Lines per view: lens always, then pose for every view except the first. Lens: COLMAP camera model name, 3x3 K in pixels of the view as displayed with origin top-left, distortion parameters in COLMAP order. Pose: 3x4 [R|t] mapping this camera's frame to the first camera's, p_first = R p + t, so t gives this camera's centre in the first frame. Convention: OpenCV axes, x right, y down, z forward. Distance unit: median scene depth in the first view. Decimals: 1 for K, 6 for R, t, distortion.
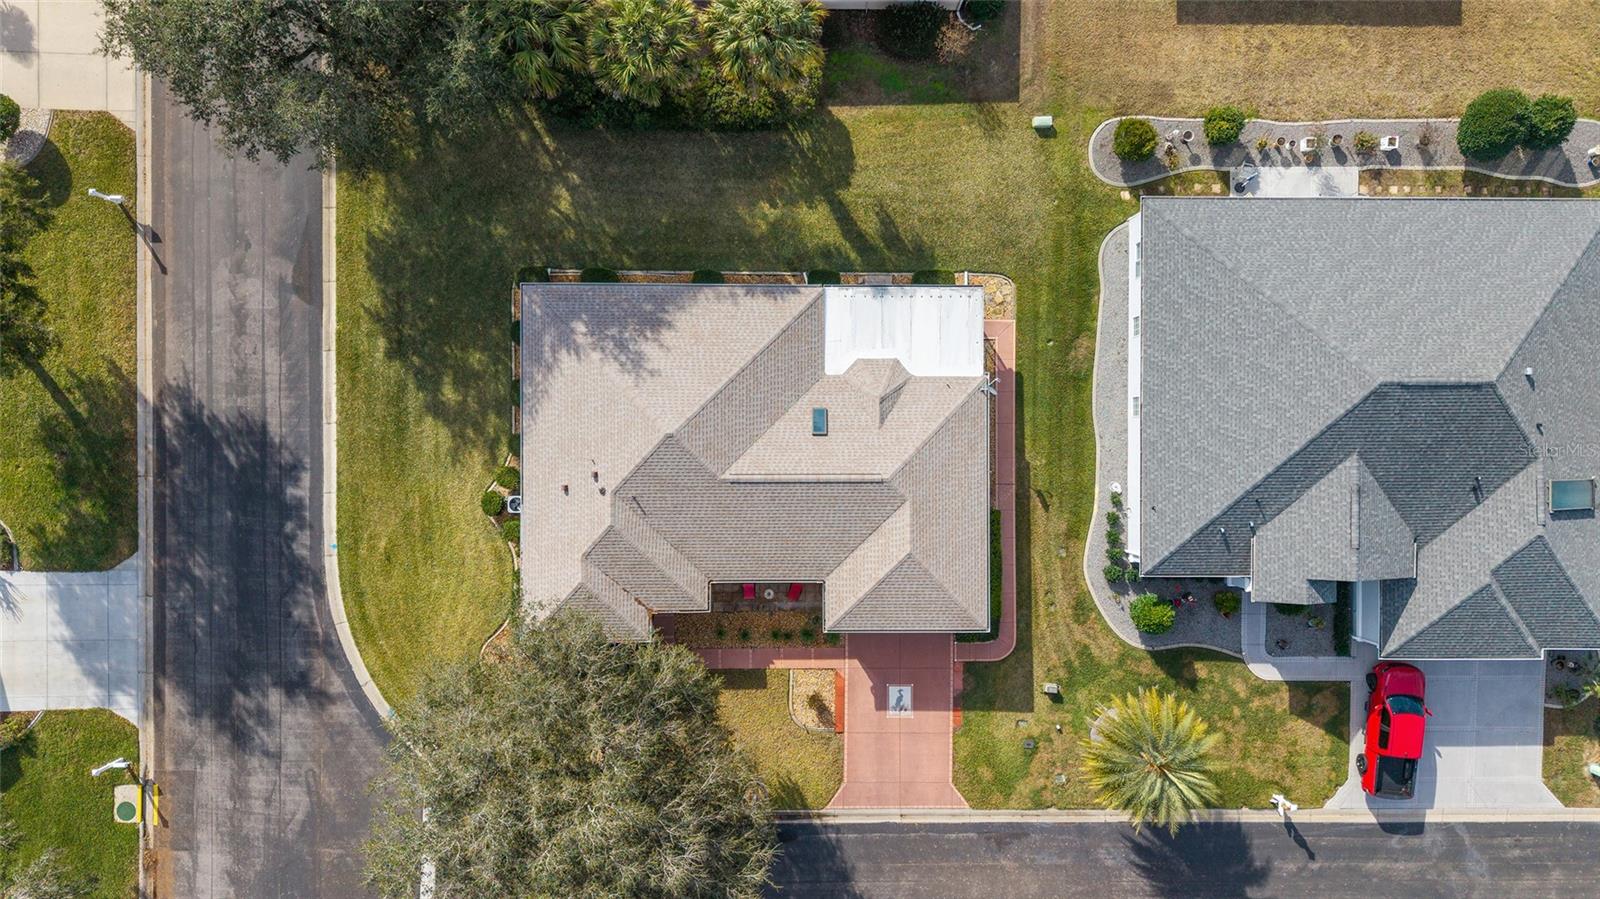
lens RADIAL K [[1067.7, 0, 800.0], [0, 1067.7, 449.5], [0, 0, 1]] dist [0.019588, -0.002818]
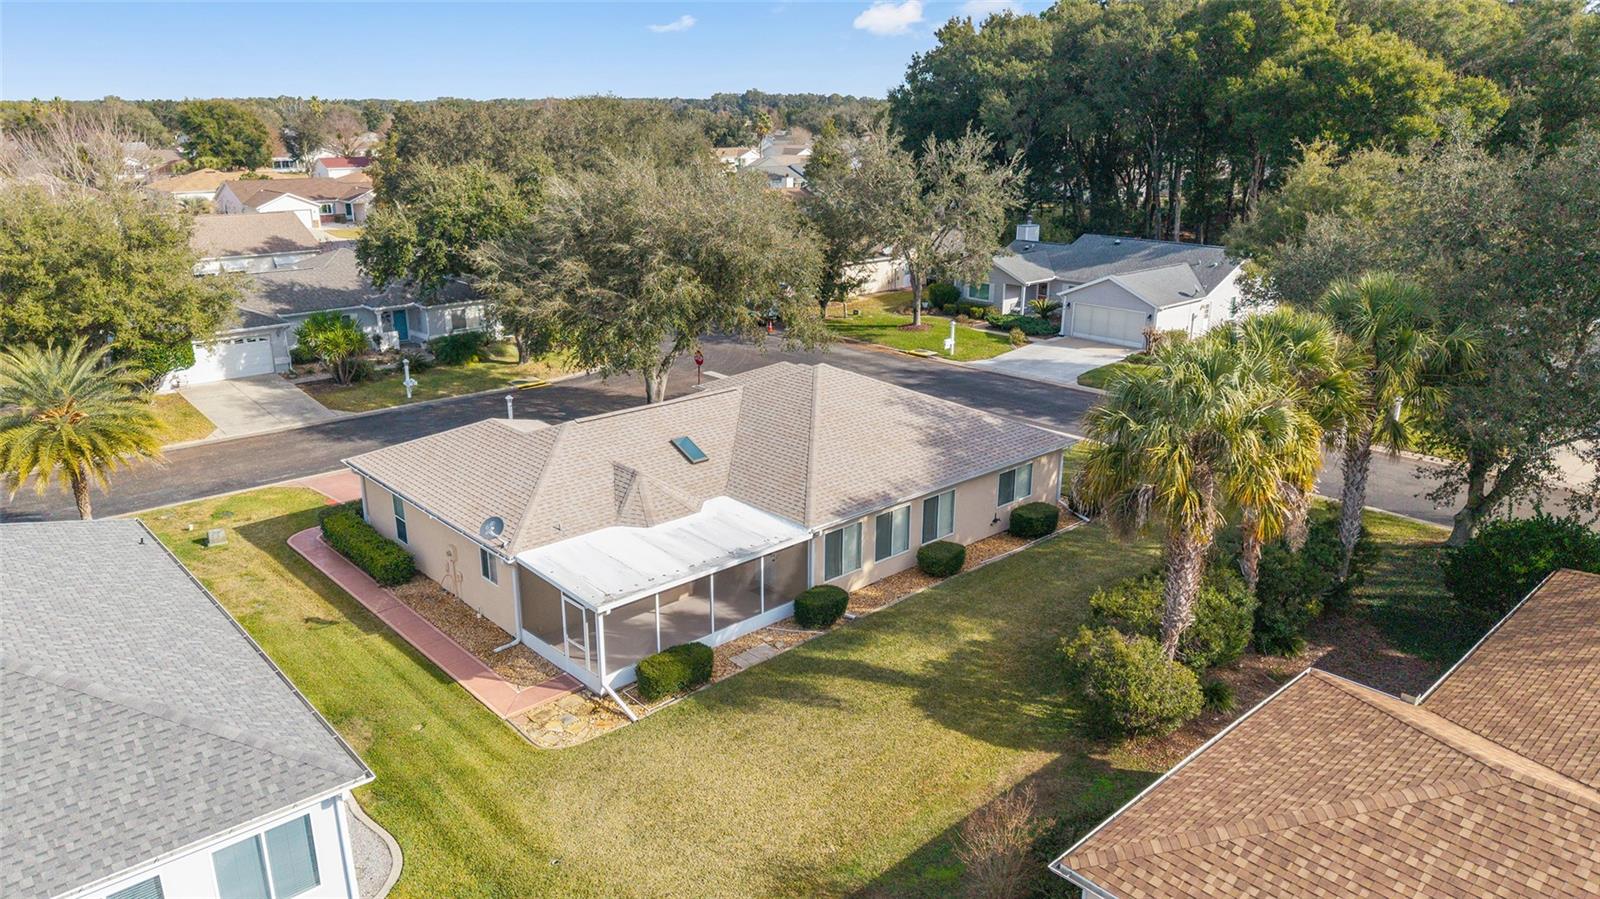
lens RADIAL K [[1067.7, 0, 800.0], [0, 1067.7, 449.5], [0, 0, 1]] dist [0.019588, -0.002818]
pose [[-0.737700, 0.180709, -0.650494, 0.413840], [-0.674750, -0.229596, 0.701426, -0.557711], [-0.022597, 0.956363, 0.291306, 0.729381]]
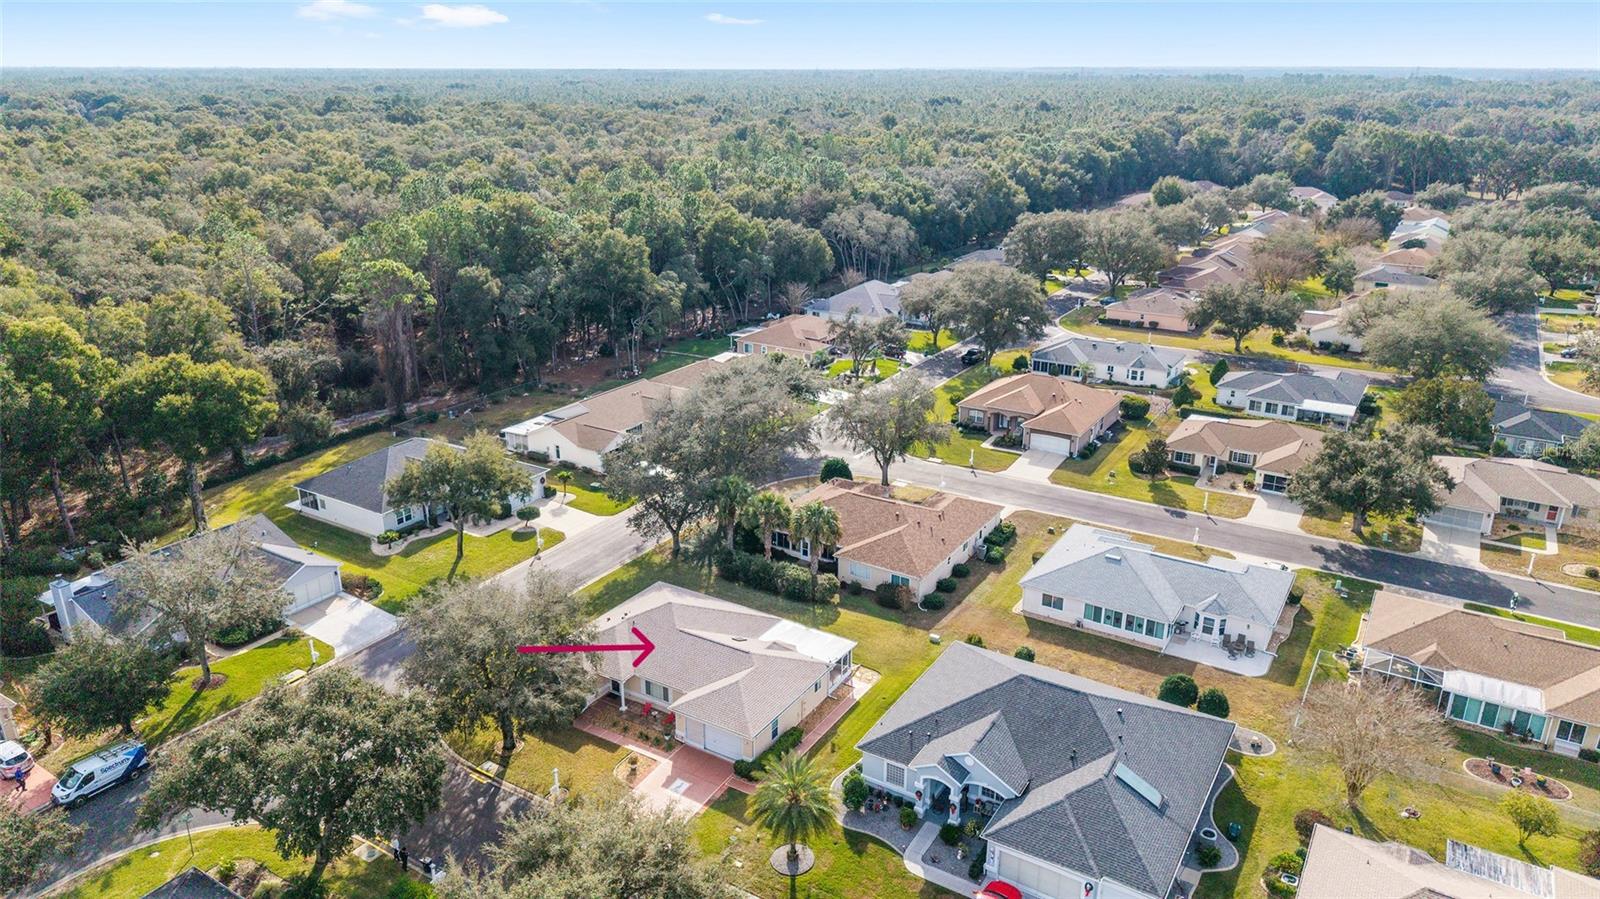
lens RADIAL K [[1067.7, 0, 800.0], [0, 1067.7, 449.5], [0, 0, 1]] dist [0.019588, -0.002818]
pose [[0.851958, 0.157970, -0.499213, 0.890642], [-0.523212, 0.294017, -0.799877, 1.179619], [0.020420, 0.942655, 0.333142, 0.084002]]
